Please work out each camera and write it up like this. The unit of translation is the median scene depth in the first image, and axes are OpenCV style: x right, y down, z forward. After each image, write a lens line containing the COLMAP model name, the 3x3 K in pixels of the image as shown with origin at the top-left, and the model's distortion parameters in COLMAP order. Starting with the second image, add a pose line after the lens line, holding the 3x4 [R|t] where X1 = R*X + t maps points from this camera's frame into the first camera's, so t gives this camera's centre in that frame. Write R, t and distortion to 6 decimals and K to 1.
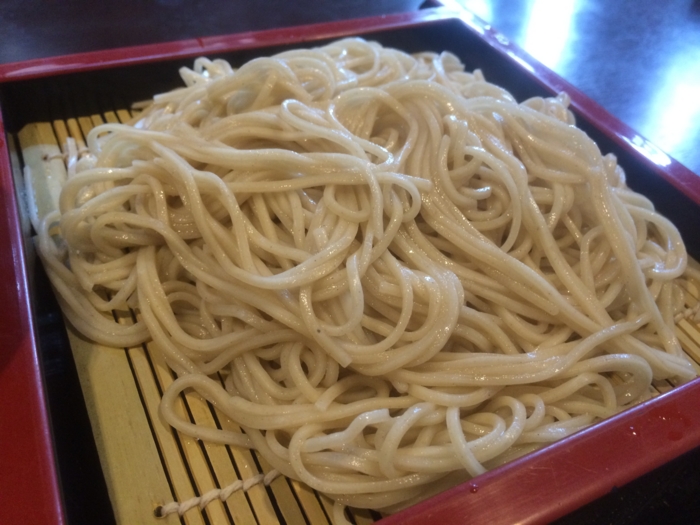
lens RADIAL K [[590.1, 0, 350.0], [0, 590.1, 262.5], [0, 0, 1]] dist [0.031222, -0.004881]
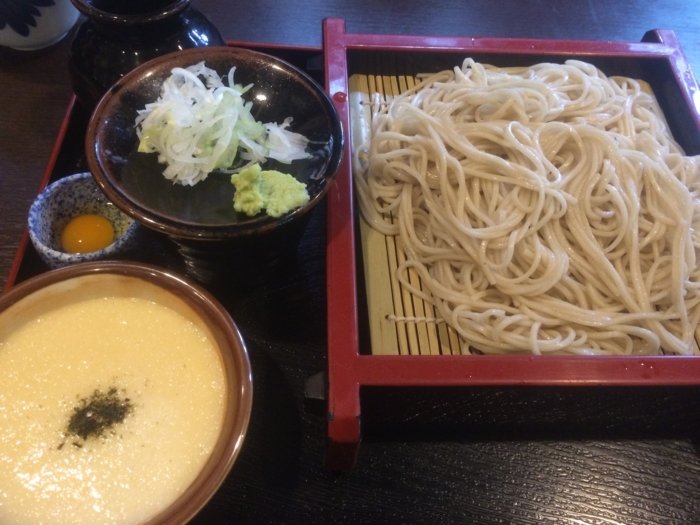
lens RADIAL K [[590.1, 0, 350.0], [0, 590.1, 262.5], [0, 0, 1]] dist [0.031222, -0.004881]
pose [[0.913889, 0.330925, -0.235150, -0.001127], [-0.268710, 0.927285, 0.260648, -0.255170], [0.304306, -0.175016, 0.936358, -0.898417]]
